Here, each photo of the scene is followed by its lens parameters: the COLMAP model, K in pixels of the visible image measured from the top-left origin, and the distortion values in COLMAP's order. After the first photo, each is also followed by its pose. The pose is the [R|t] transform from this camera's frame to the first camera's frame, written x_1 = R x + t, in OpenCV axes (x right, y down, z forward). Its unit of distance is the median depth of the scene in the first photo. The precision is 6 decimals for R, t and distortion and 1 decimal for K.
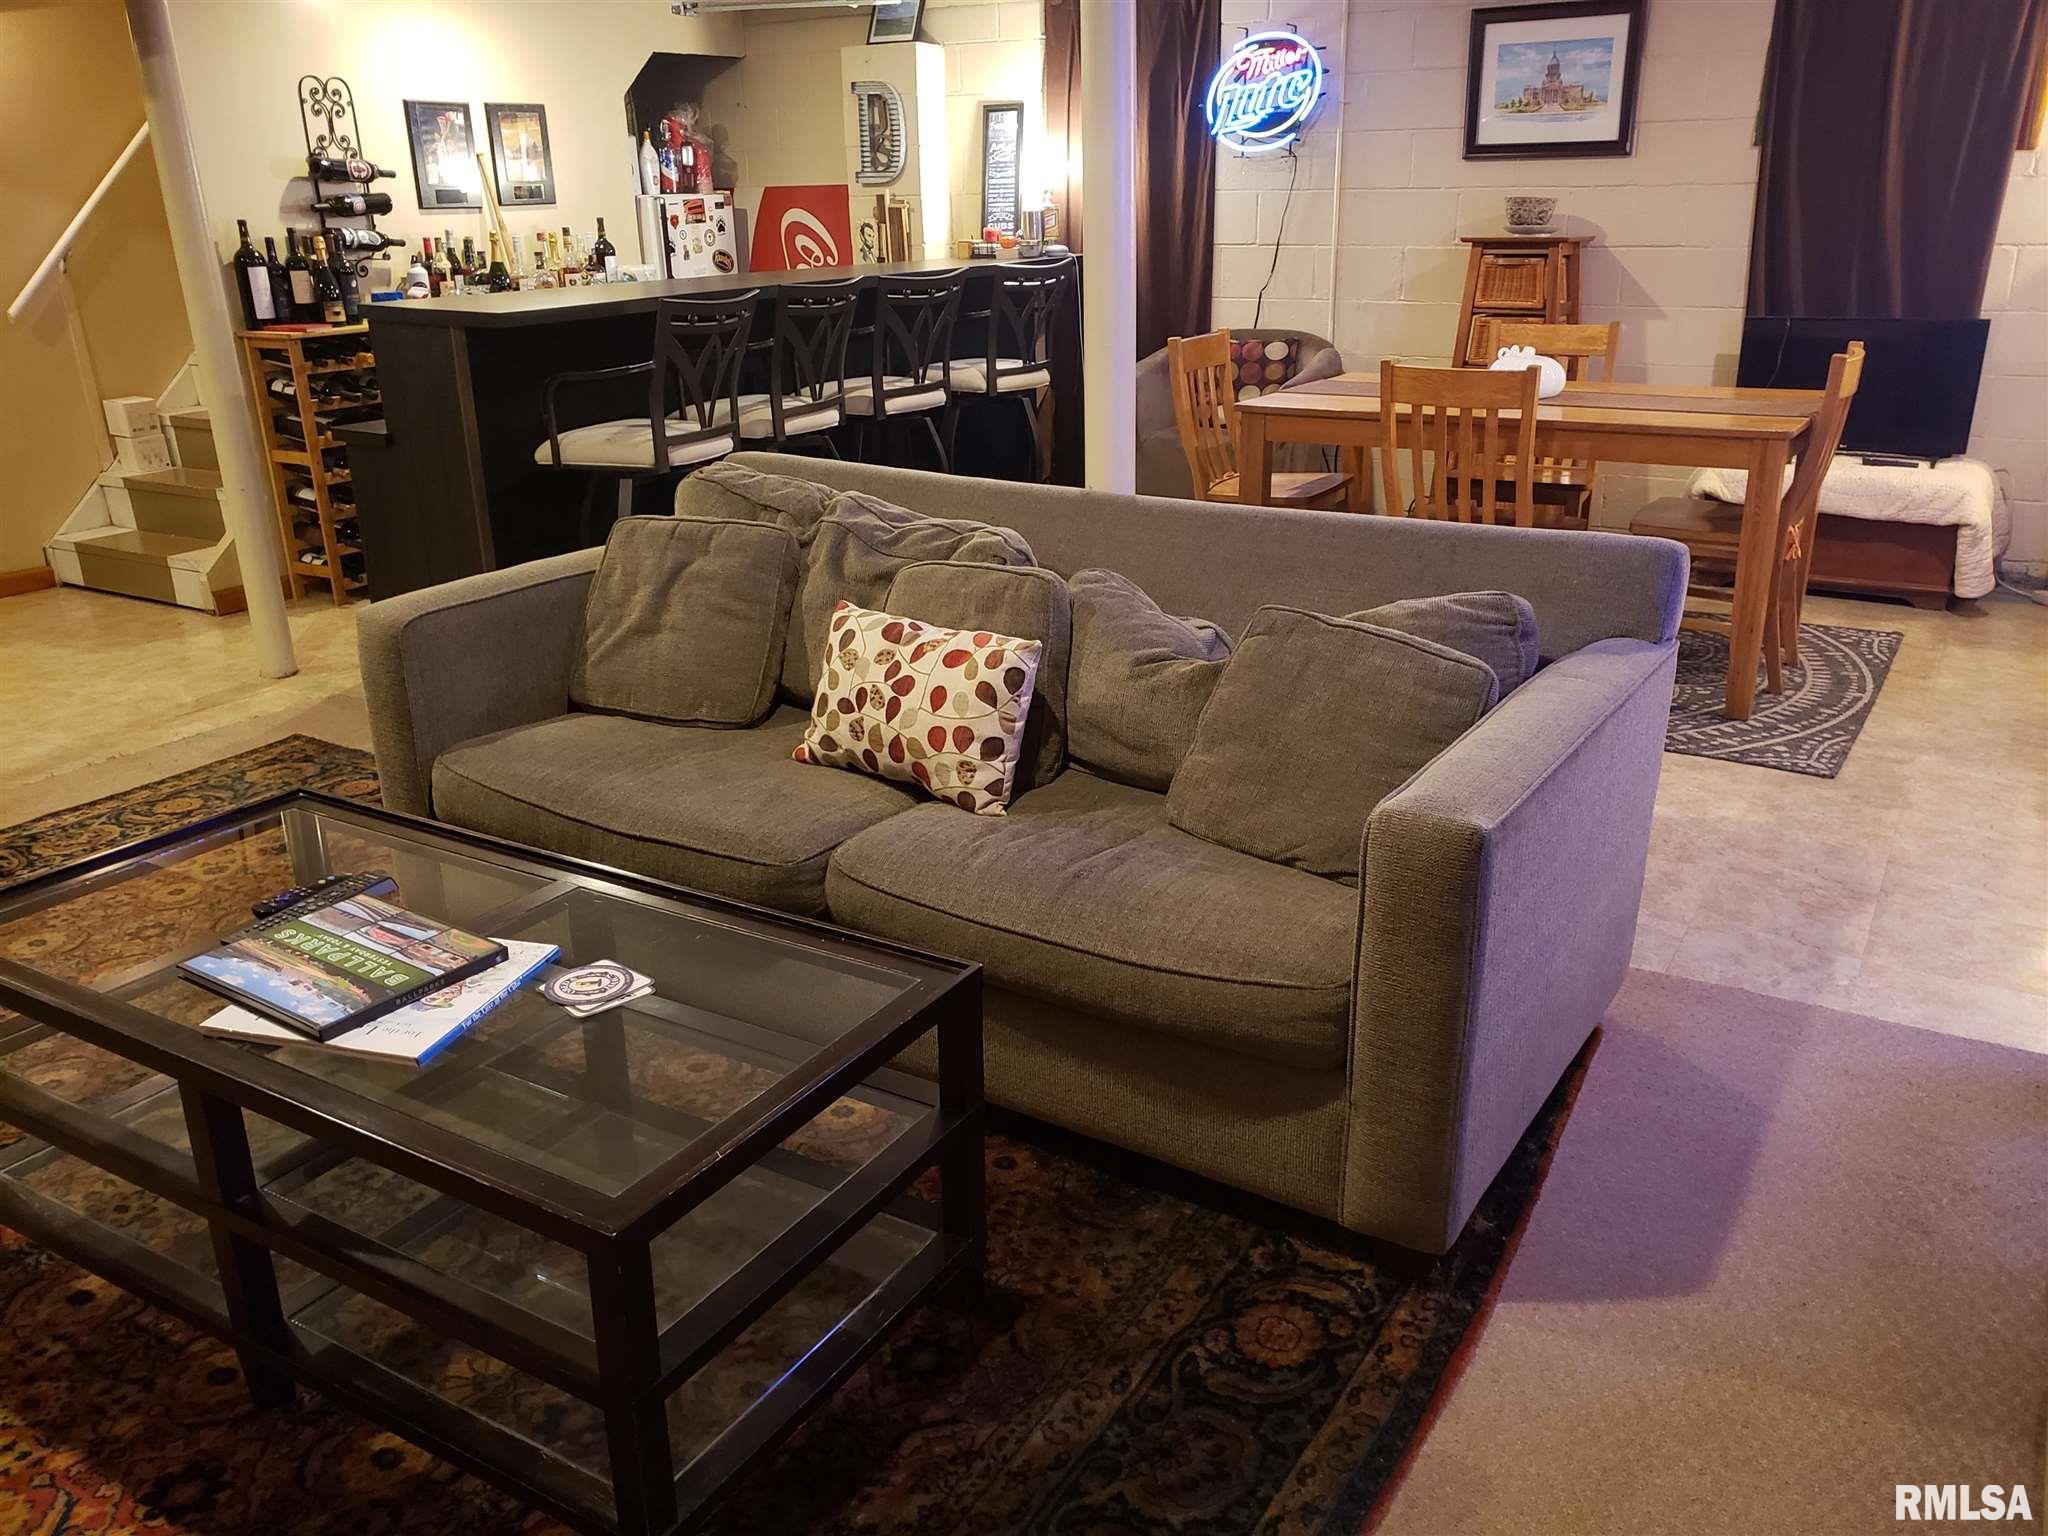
lens RADIAL K [[1595.8, 0, 1024.0], [0, 1595.8, 768.0], [0, 0, 1]] dist [0.001914, -0.008655]
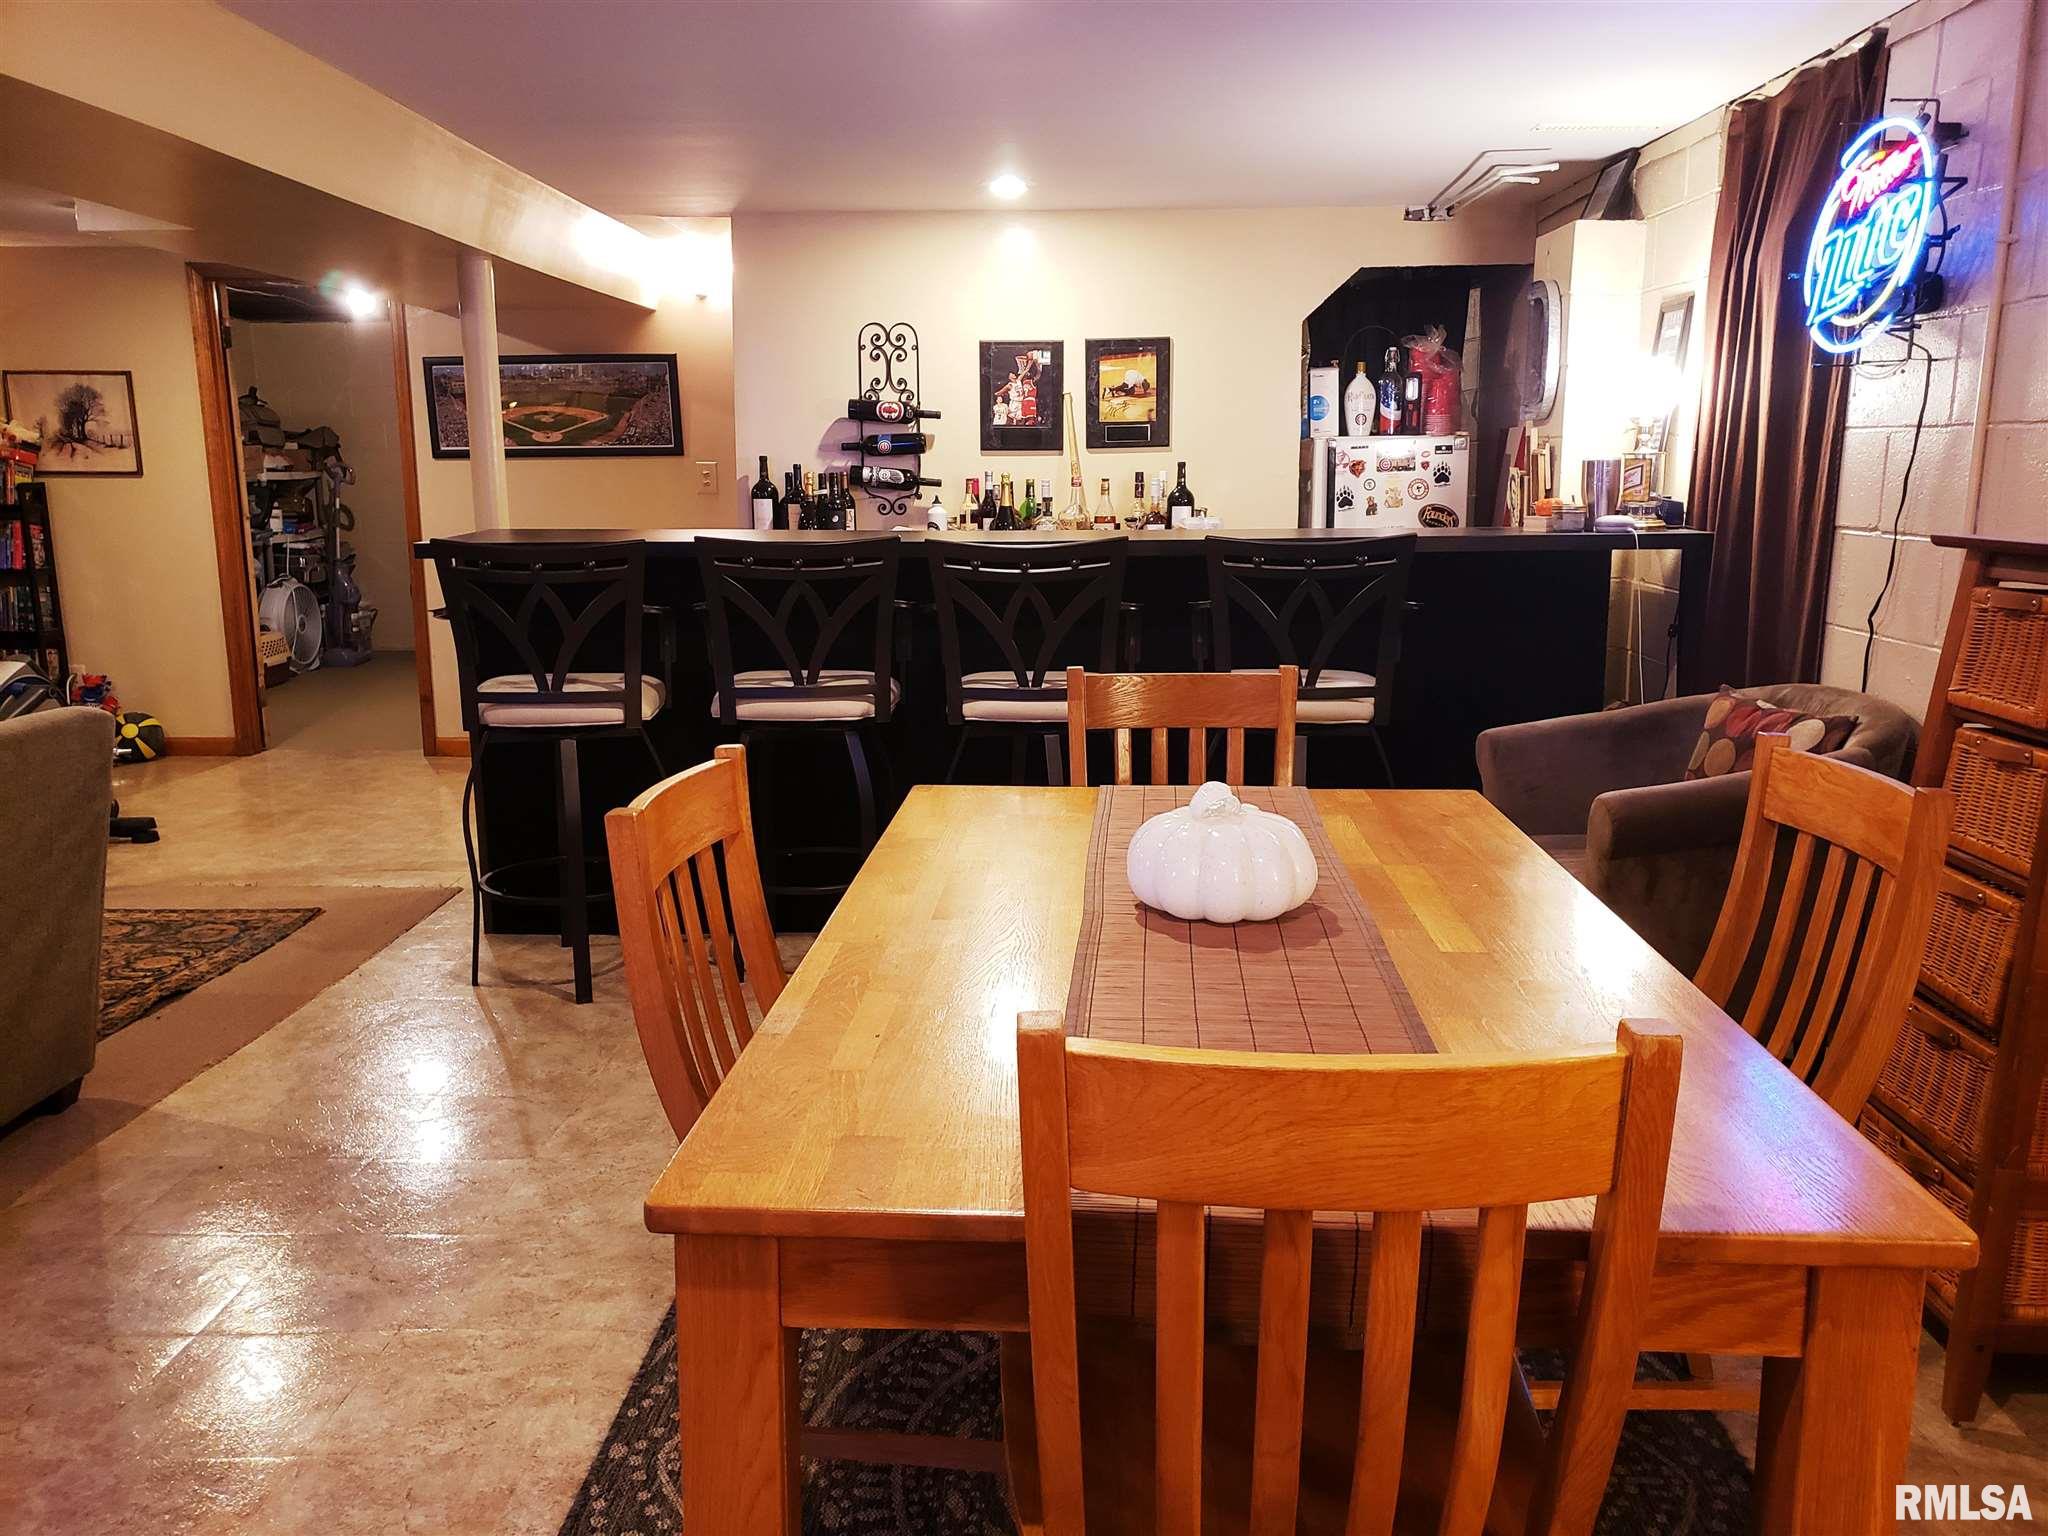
lens RADIAL K [[1612.3, 0, 1024.0], [0, 1612.3, 768.0], [0, 0, 1]] dist [0.038162, 0.001883]
pose [[0.488174, 0.178742, -0.854247, 0.527198], [-0.298385, 0.954002, 0.029097, -0.213423], [0.820154, 0.240690, 0.519053, 0.589900]]
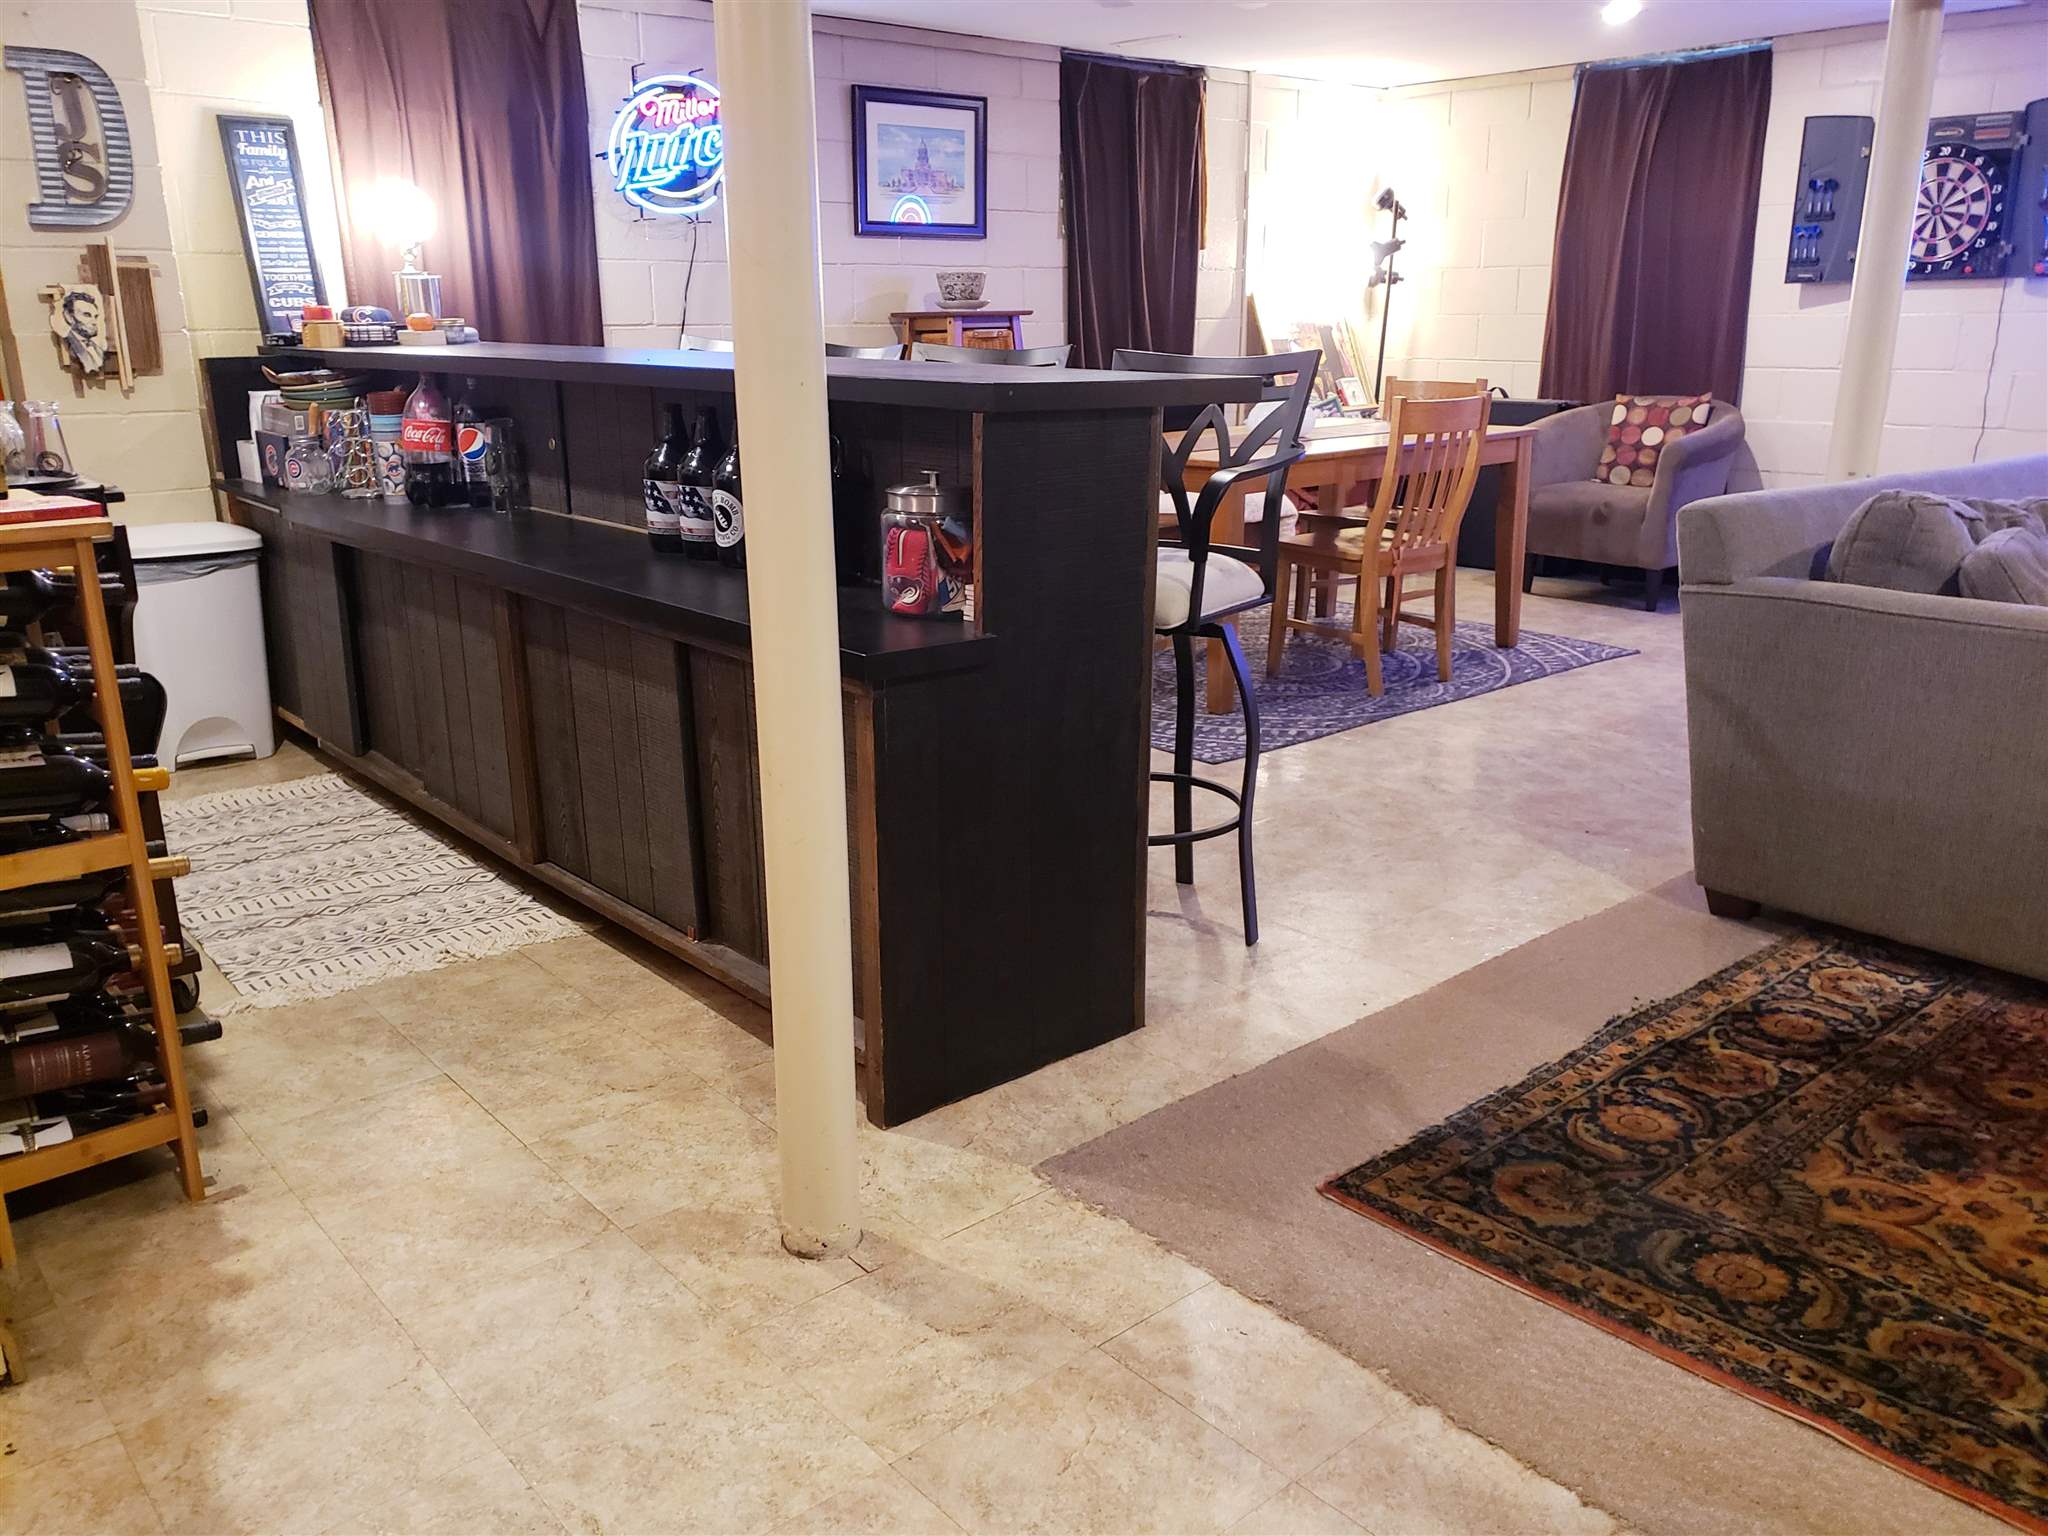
lens RADIAL K [[1595.8, 0, 1024.0], [0, 1595.8, 768.0], [0, 0, 1]] dist [0.001914, -0.008655]
pose [[0.314379, -0.249943, 0.915802, -0.686453], [0.322475, 0.935466, 0.144610, -0.188114], [-0.892847, 0.249861, 0.374692, 0.637099]]
